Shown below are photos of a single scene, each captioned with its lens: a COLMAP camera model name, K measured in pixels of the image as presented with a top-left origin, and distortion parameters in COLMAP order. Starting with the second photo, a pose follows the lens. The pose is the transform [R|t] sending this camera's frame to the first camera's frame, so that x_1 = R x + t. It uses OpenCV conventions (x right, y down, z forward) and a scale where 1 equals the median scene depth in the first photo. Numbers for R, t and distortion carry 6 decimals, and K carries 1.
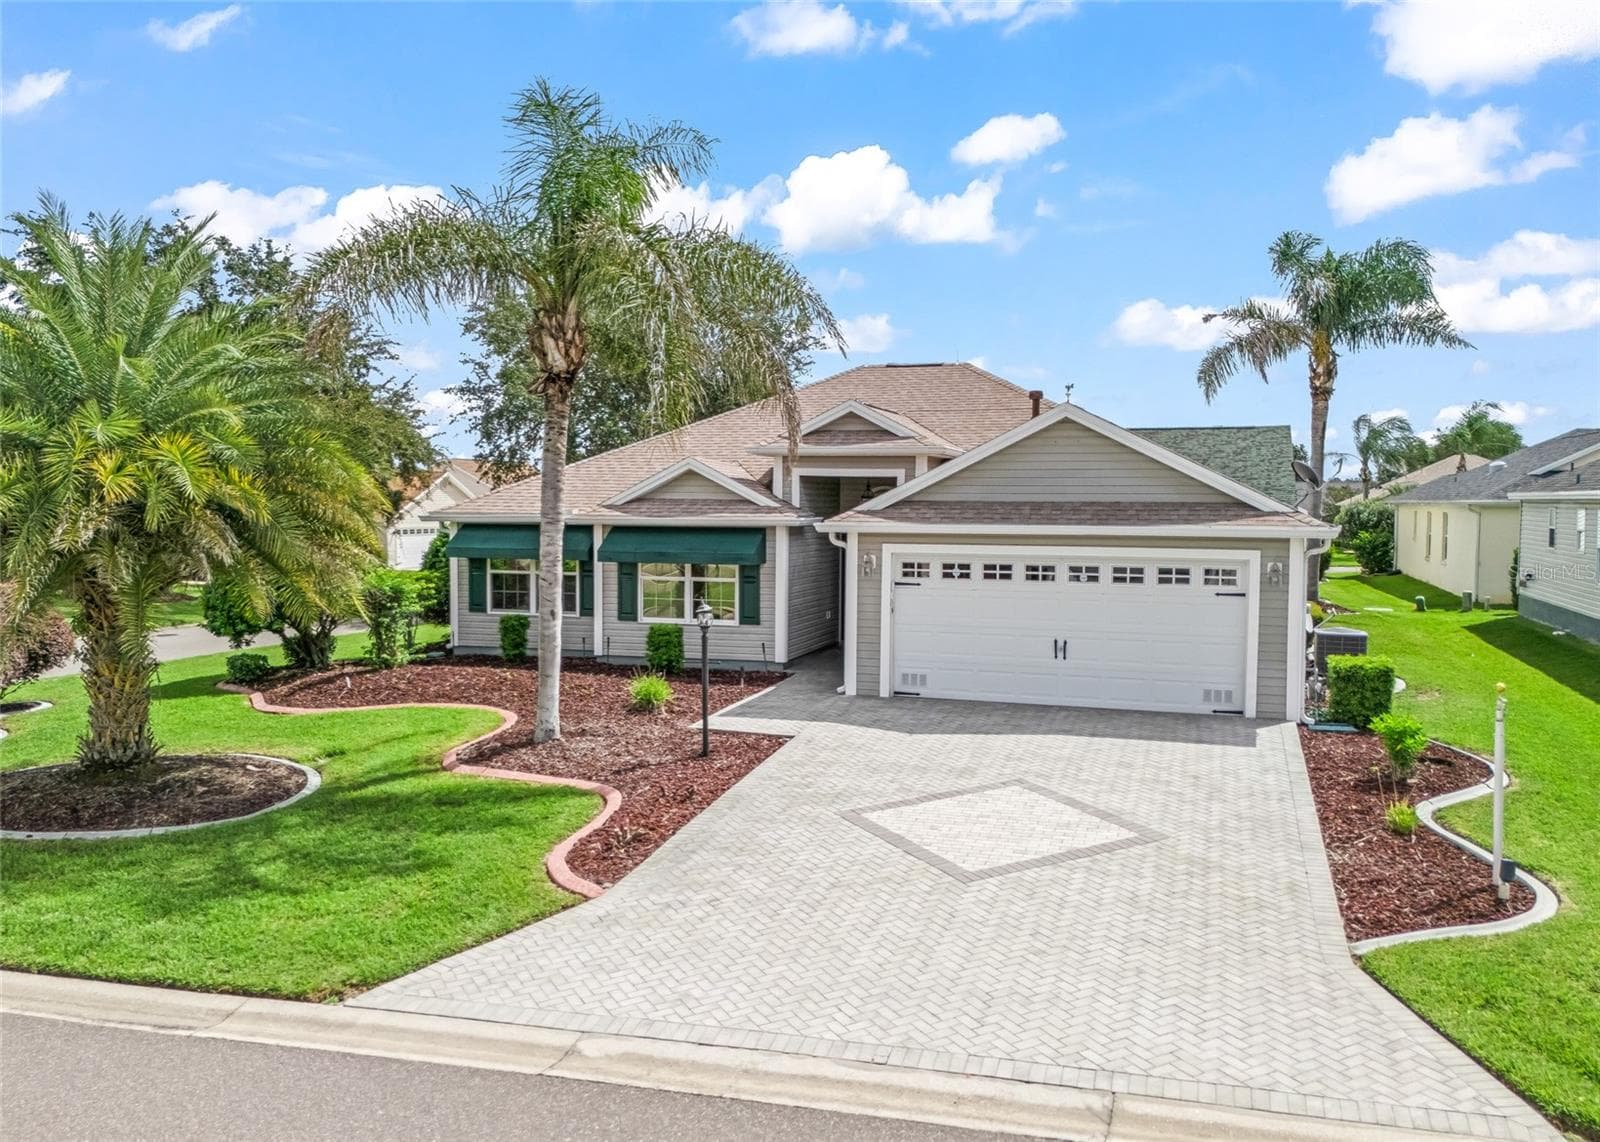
lens RADIAL K [[1366.8, 0, 881.7], [0, 1366.8, 573.5], [0, 0, 1]] dist [0.106349, -0.002787]
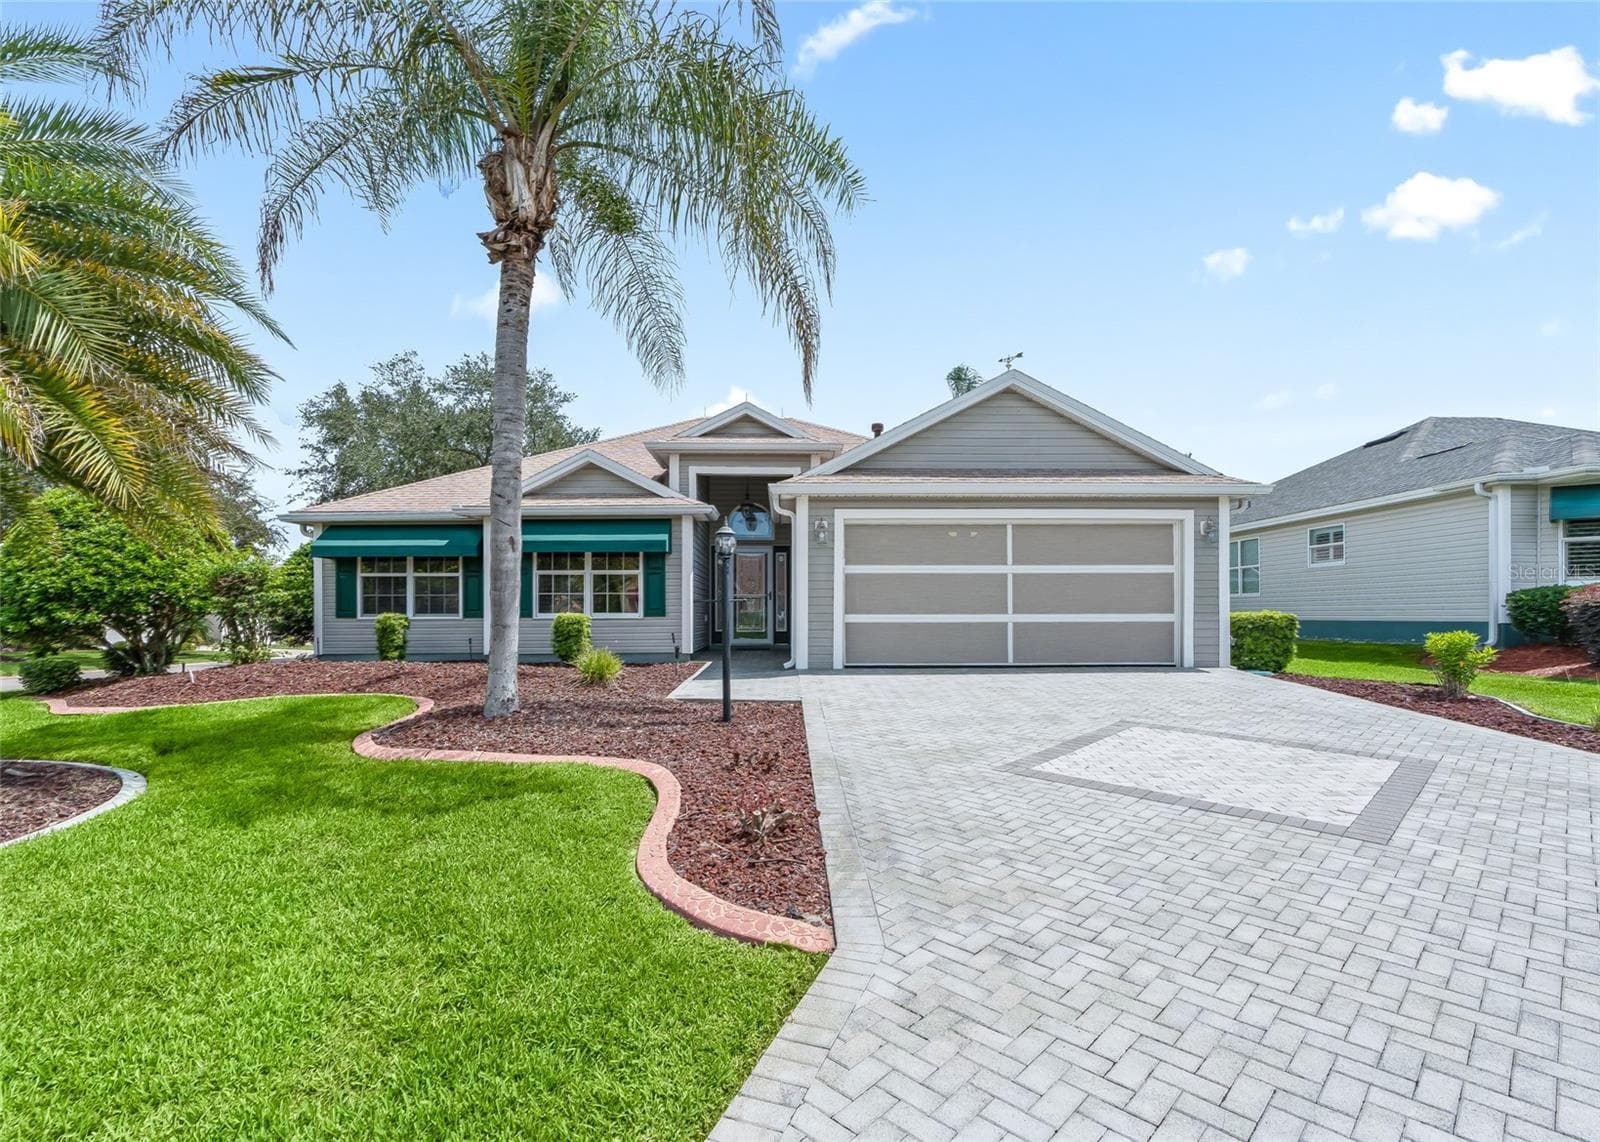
lens RADIAL K [[800.4, 0, 801.2], [0, 800.4, 611.5], [0, 0, 1]] dist [-0.002520, 0.000308]
pose [[0.957225, -0.013811, 0.289014, -0.162702], [0.034182, 0.997263, -0.065557, 0.075833], [-0.287317, 0.072632, 0.955078, 0.410754]]
